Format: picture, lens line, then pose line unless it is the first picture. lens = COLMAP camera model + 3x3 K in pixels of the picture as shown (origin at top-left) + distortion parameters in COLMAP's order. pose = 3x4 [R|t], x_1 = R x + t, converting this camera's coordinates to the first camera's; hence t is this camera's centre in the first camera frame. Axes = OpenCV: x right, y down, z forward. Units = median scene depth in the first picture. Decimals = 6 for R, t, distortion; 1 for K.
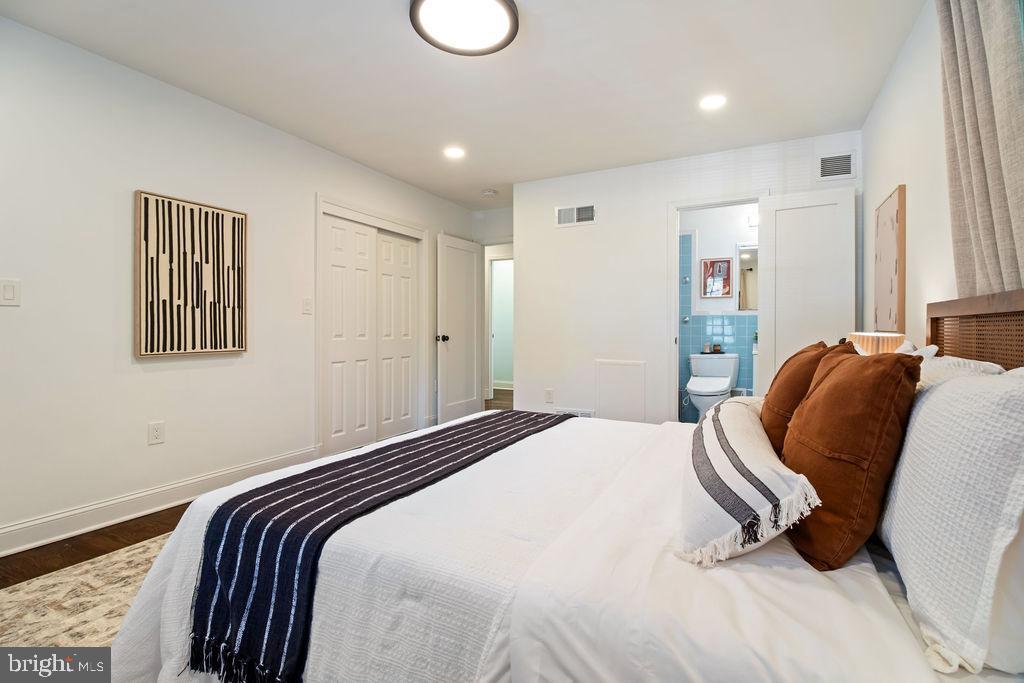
lens RADIAL K [[466.0, 0, 511.7], [0, 466.0, 337.5], [0, 0, 1]] dist [-0.021522, -0.002006]
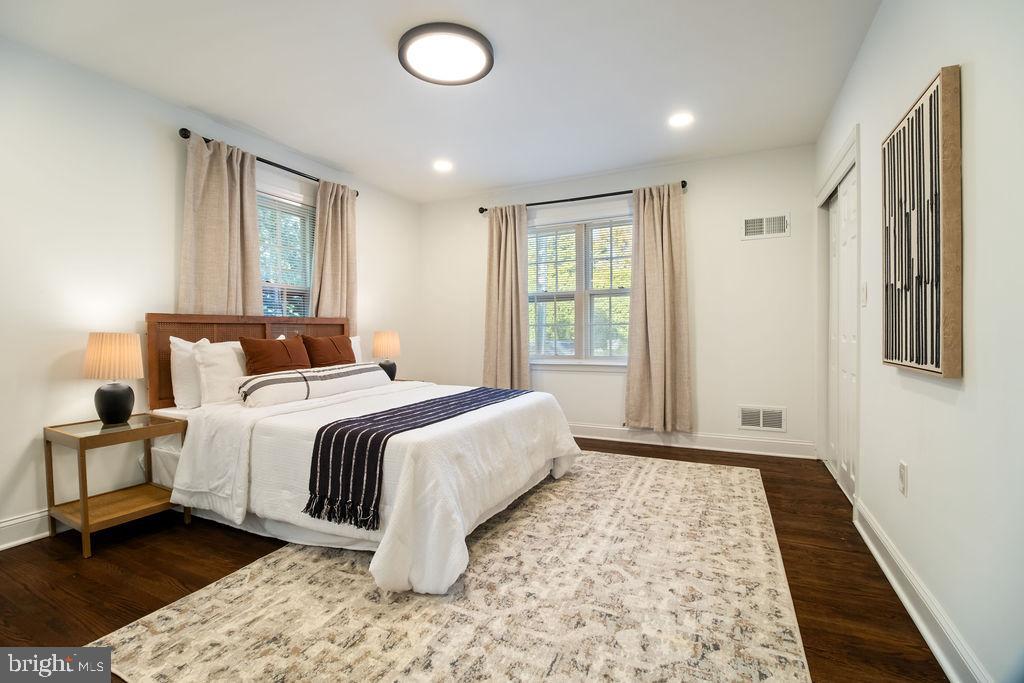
lens RADIAL K [[466.0, 0, 509.7], [0, 466.0, 334.6], [0, 0, 1]] dist [-0.021522, -0.002006]
pose [[-0.998909, 0.003428, -0.046574, -0.204937], [0.002257, 0.999681, 0.025165, -0.037943], [0.046645, 0.025032, -0.998598, 2.273155]]
